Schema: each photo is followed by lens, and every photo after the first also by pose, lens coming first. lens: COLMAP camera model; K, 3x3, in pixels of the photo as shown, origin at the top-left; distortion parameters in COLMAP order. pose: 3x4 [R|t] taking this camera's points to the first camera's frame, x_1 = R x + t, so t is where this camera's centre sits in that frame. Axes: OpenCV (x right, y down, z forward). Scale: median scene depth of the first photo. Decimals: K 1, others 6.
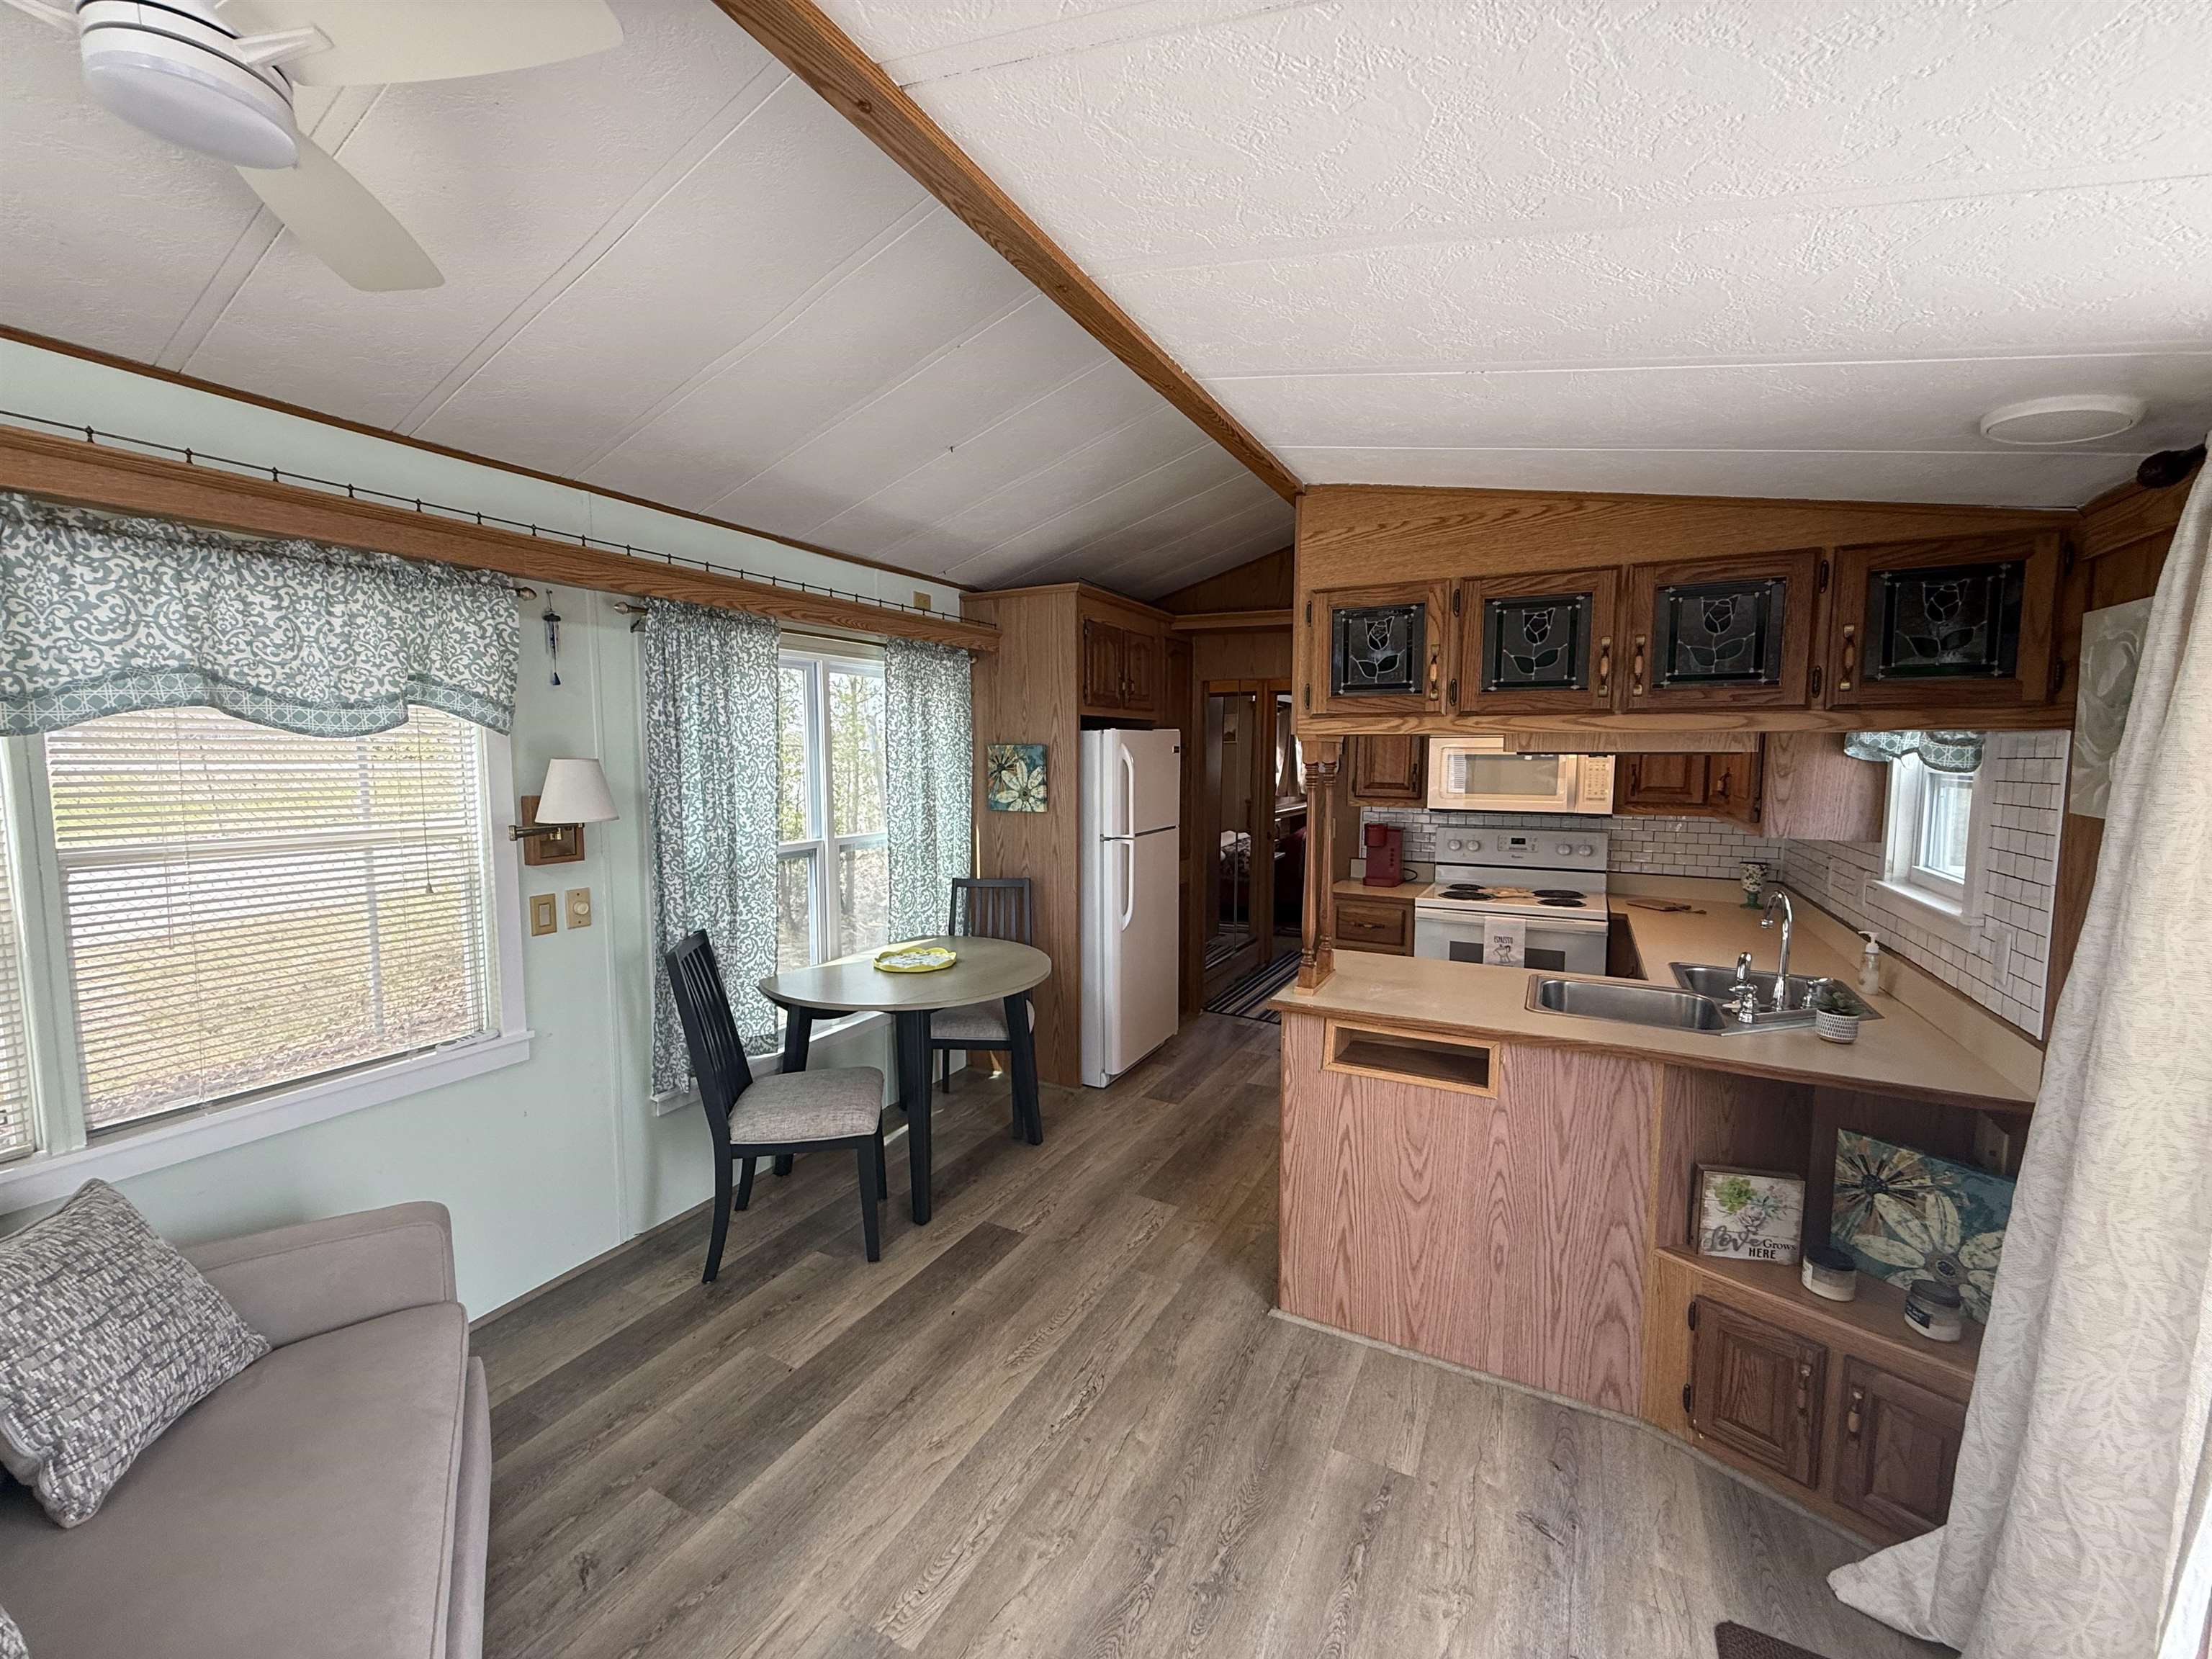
lens RADIAL K [[881.4, 0, 1106.5], [0, 881.4, 833.7], [0, 0, 1]] dist [0.001225, -0.000081]
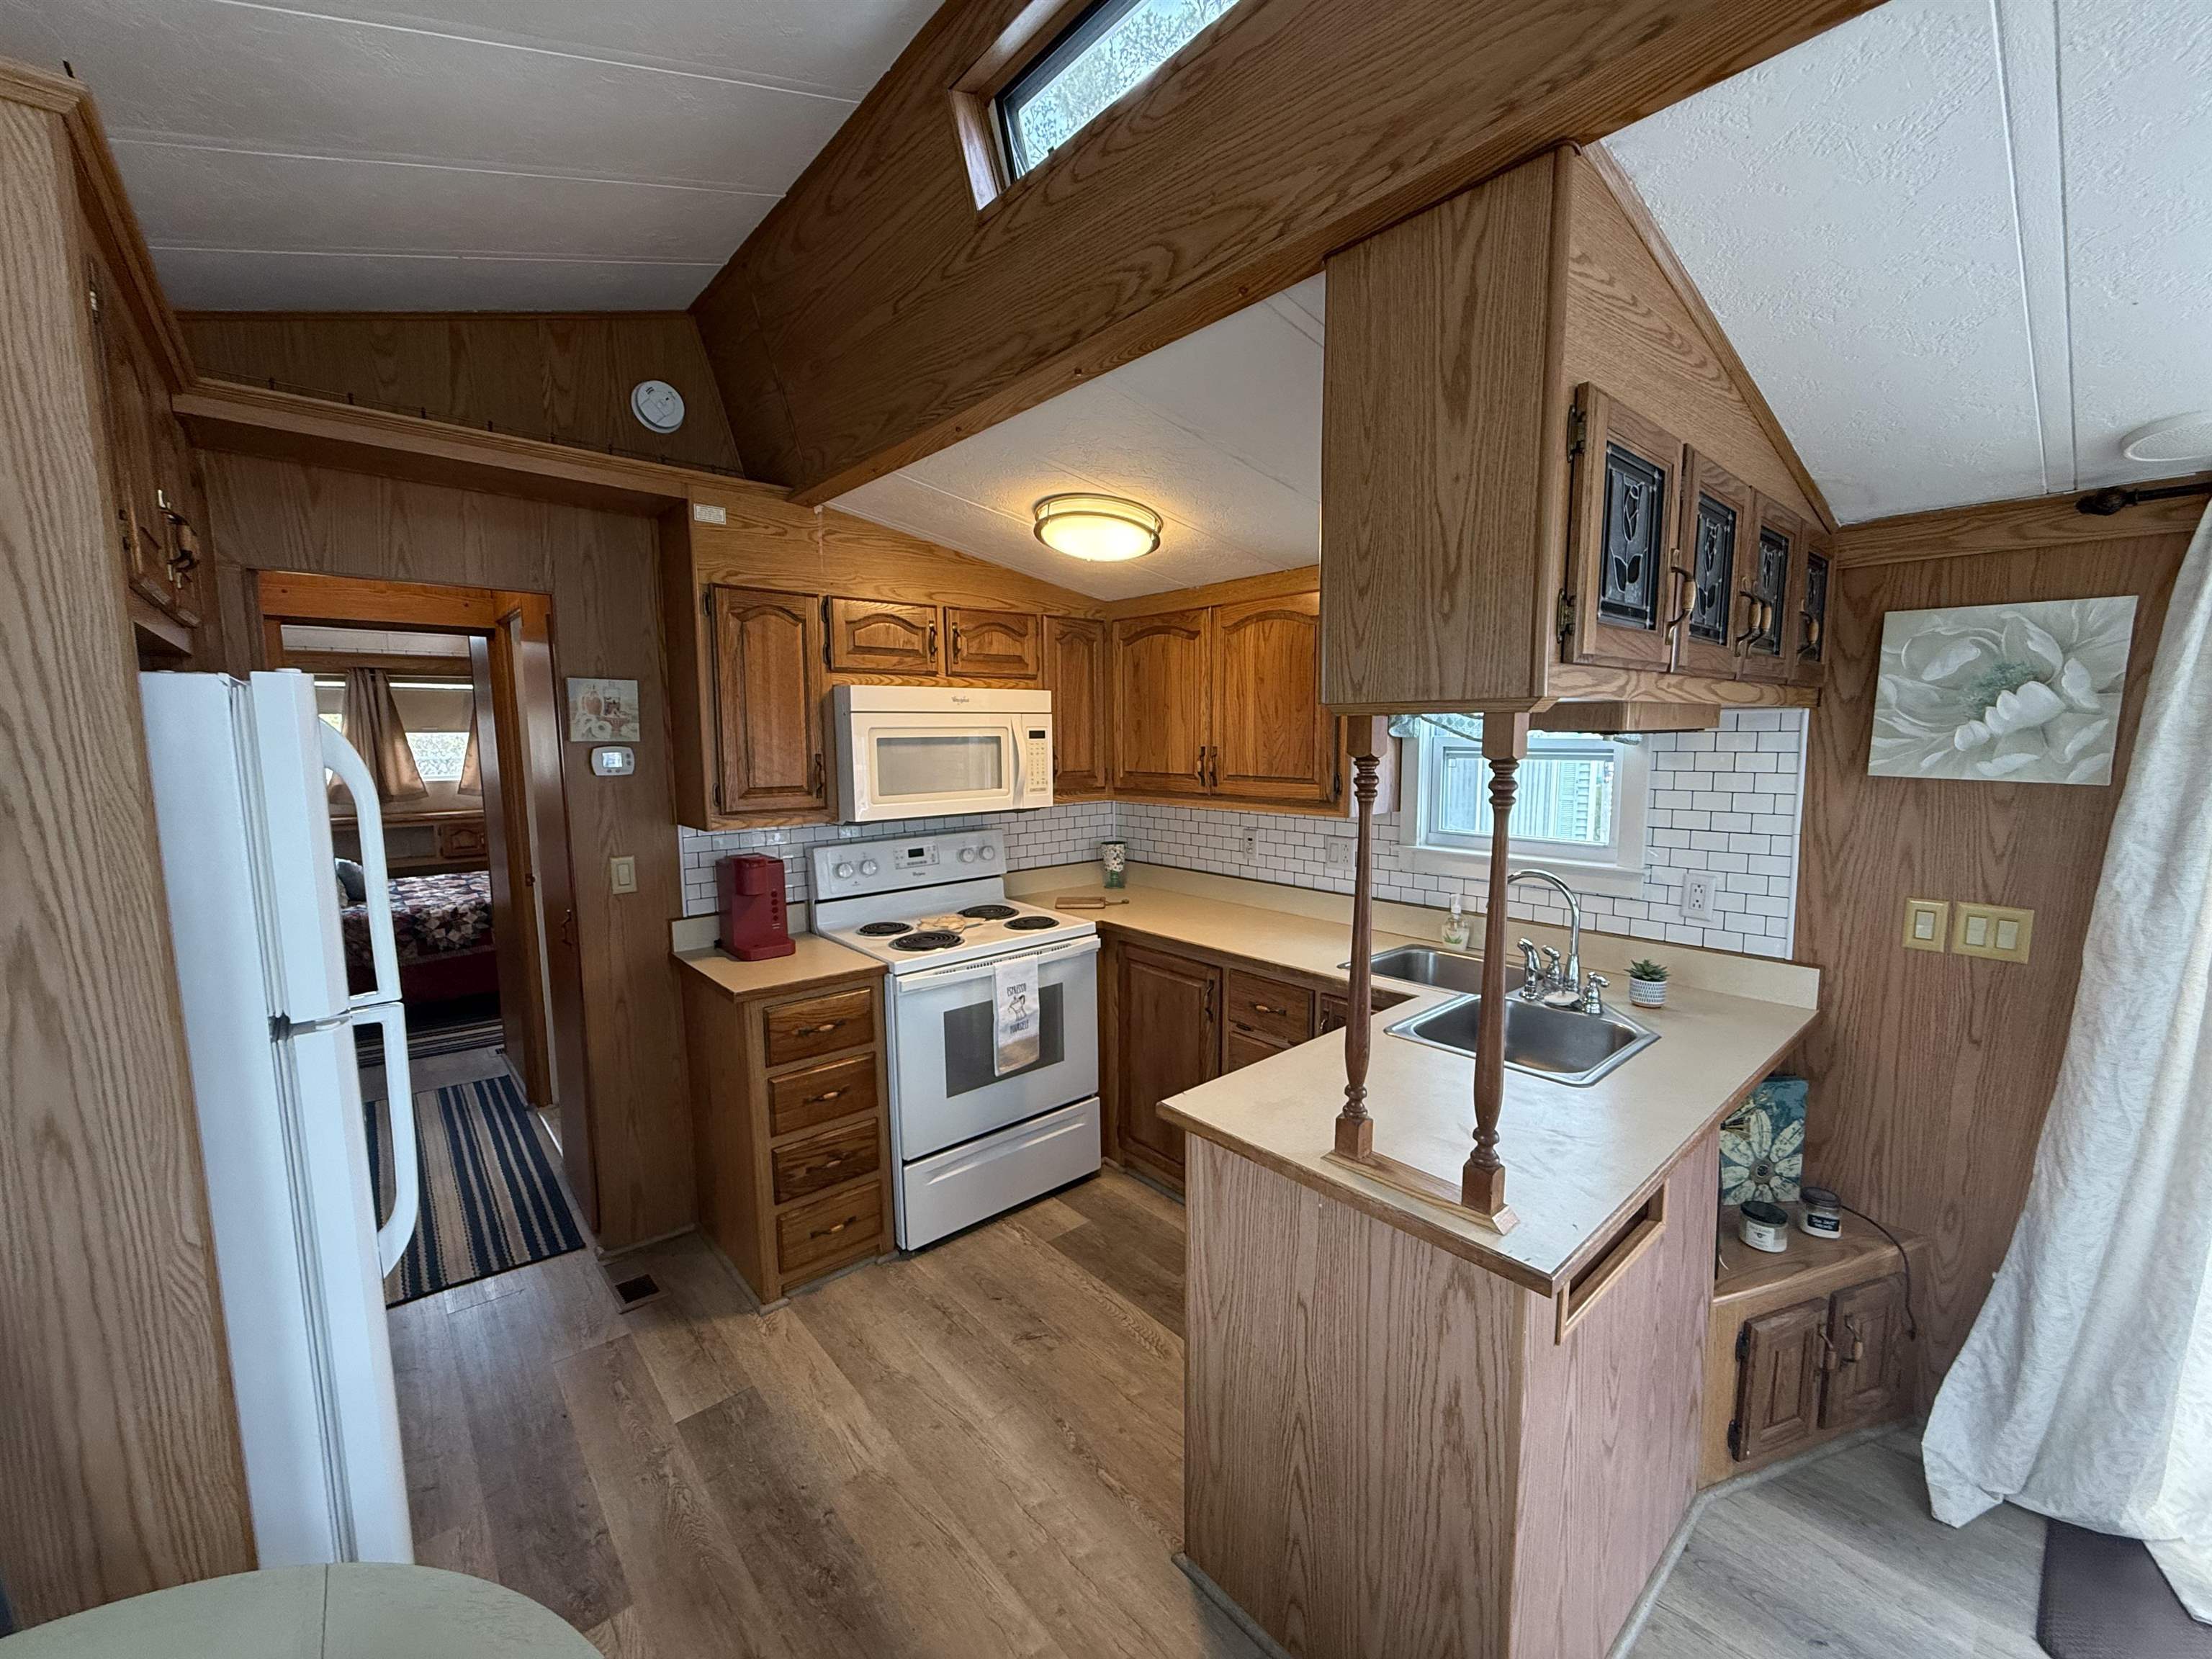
lens RADIAL K [[881.4, 0, 1103.3], [0, 881.4, 833.3], [0, 0, 1]] dist [0.001225, -0.000081]
pose [[0.360394, -0.116179, 0.925537, -0.262228], [0.096601, 0.991527, 0.086847, -0.091003], [-0.927785, 0.058109, 0.368564, 0.912651]]
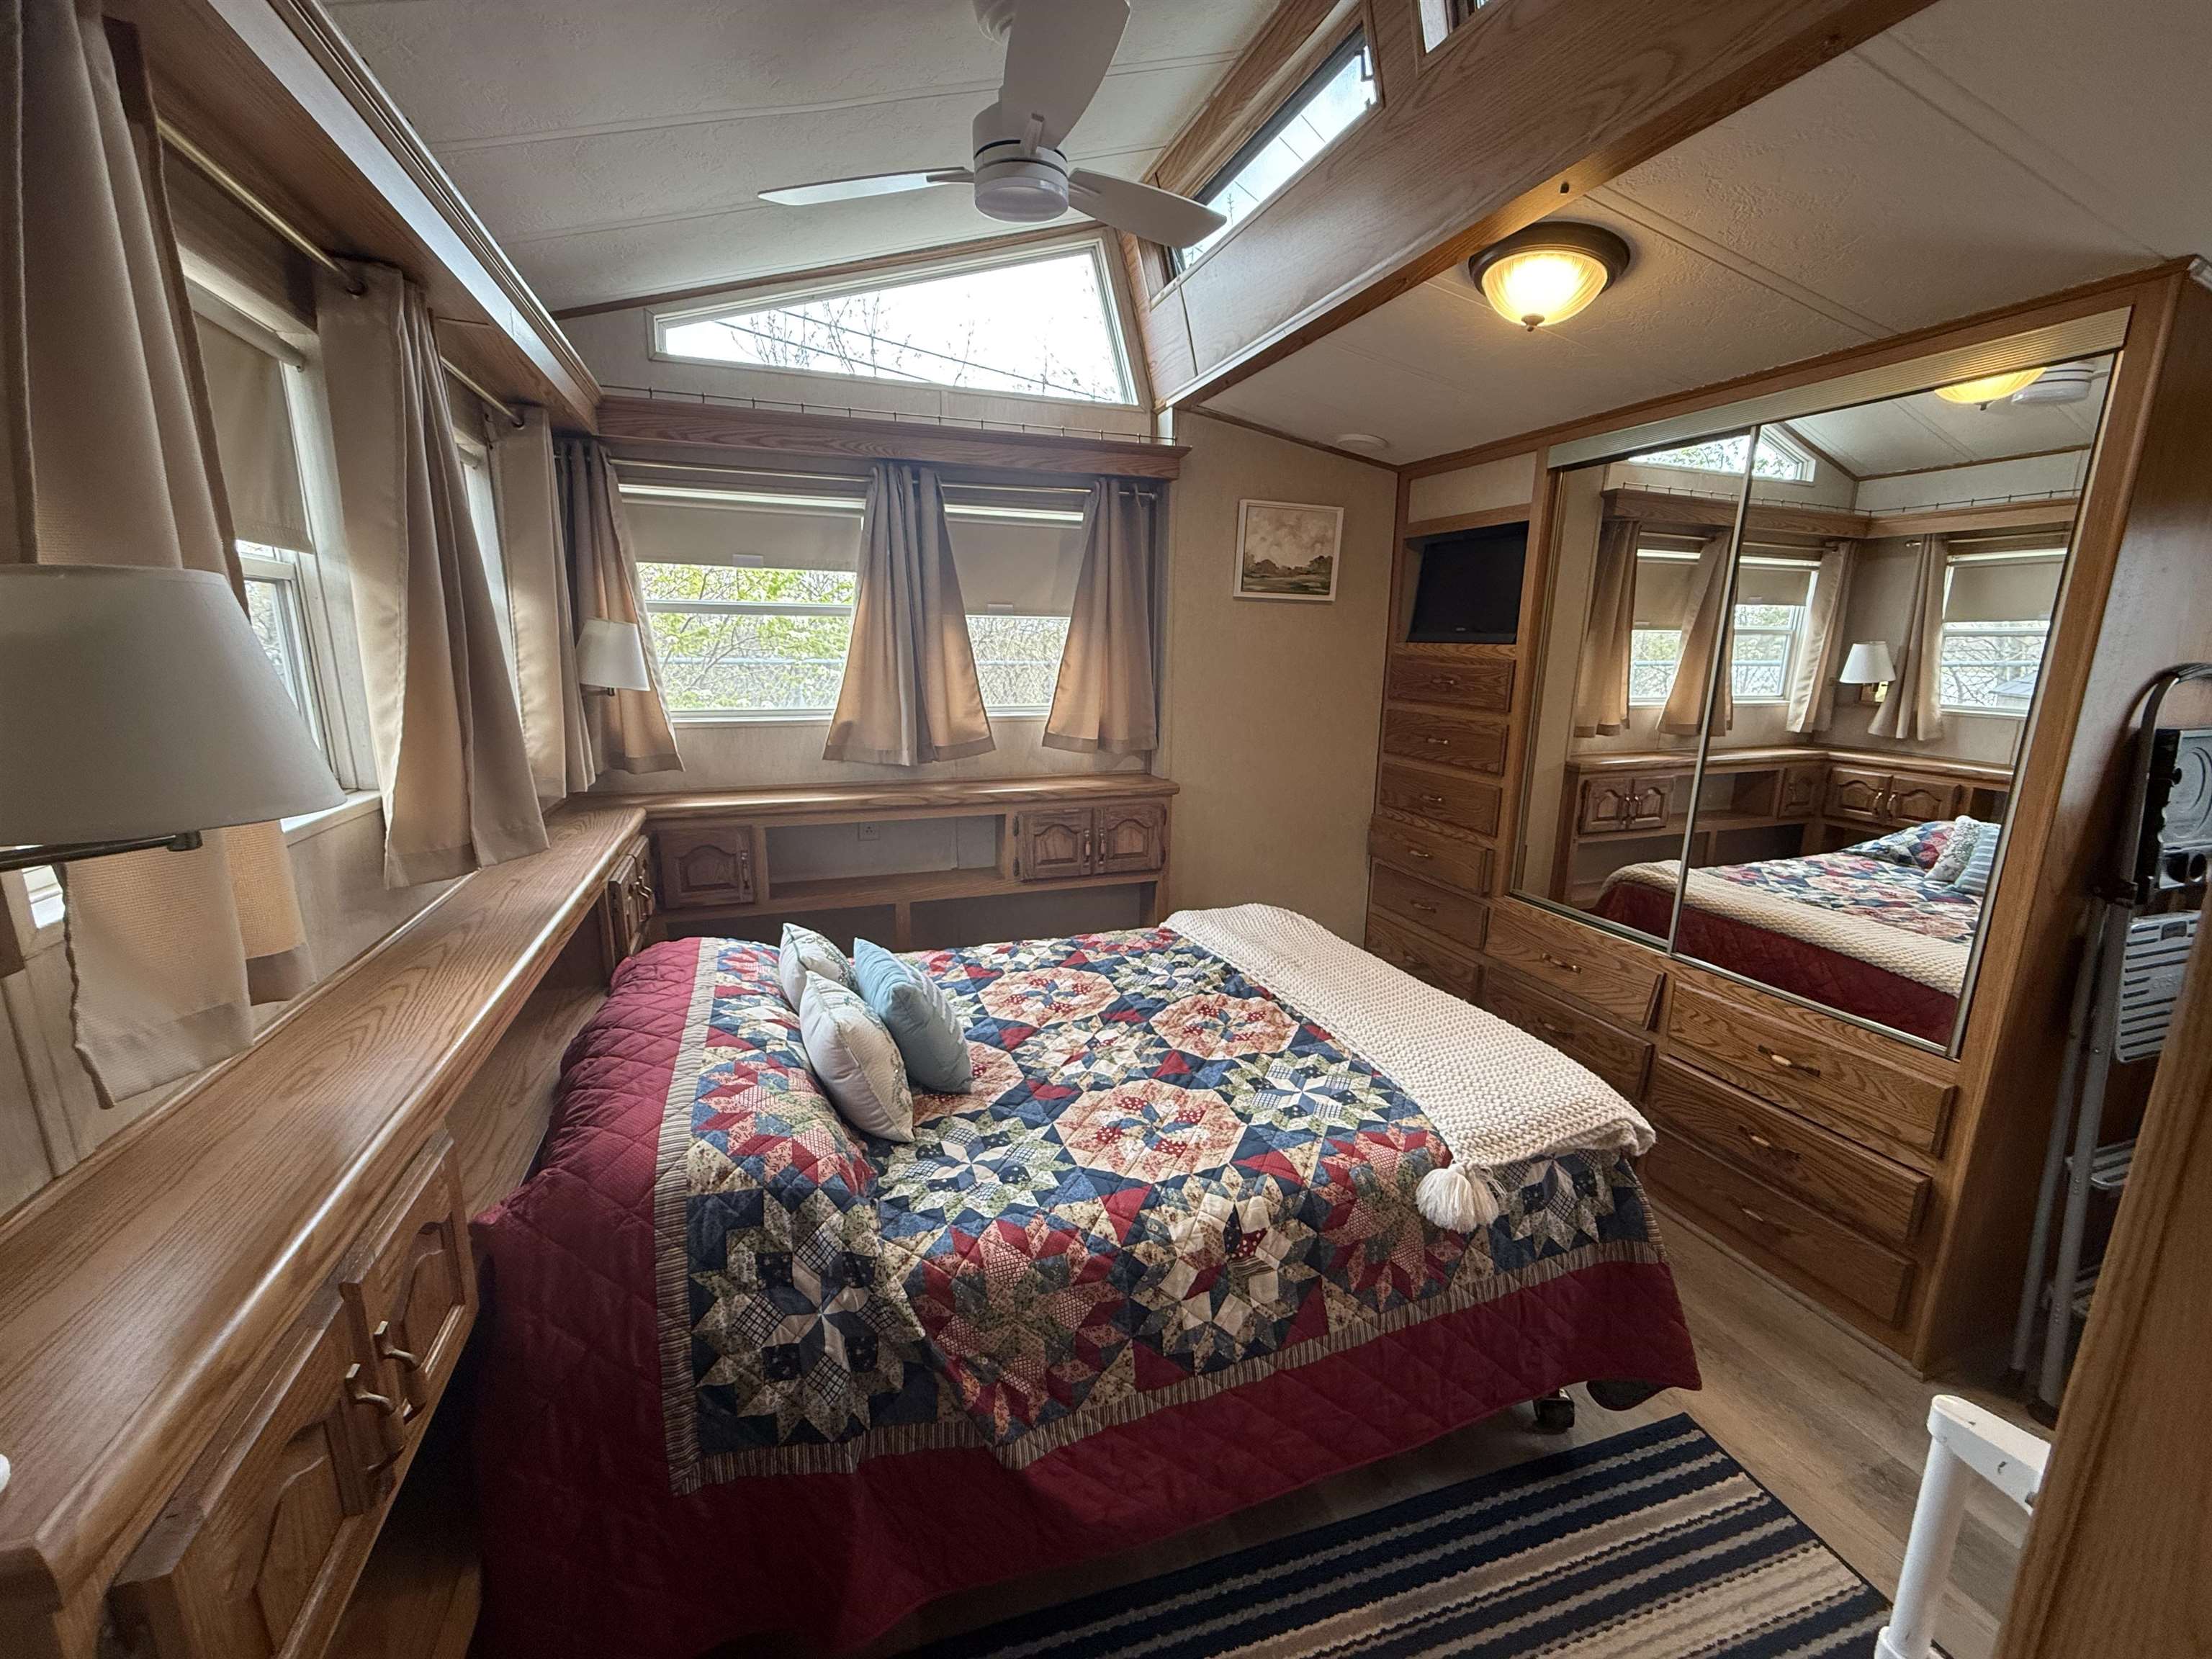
lens RADIAL K [[881.4, 0, 1100.1], [0, 881.4, 830.1], [0, 0, 1]] dist [0.001225, -0.000081]
pose [[0.675668, -0.154598, 0.720813, 0.525773], [0.064422, 0.986406, 0.151174, -0.215974], [-0.734386, -0.055707, 0.676443, 2.546411]]
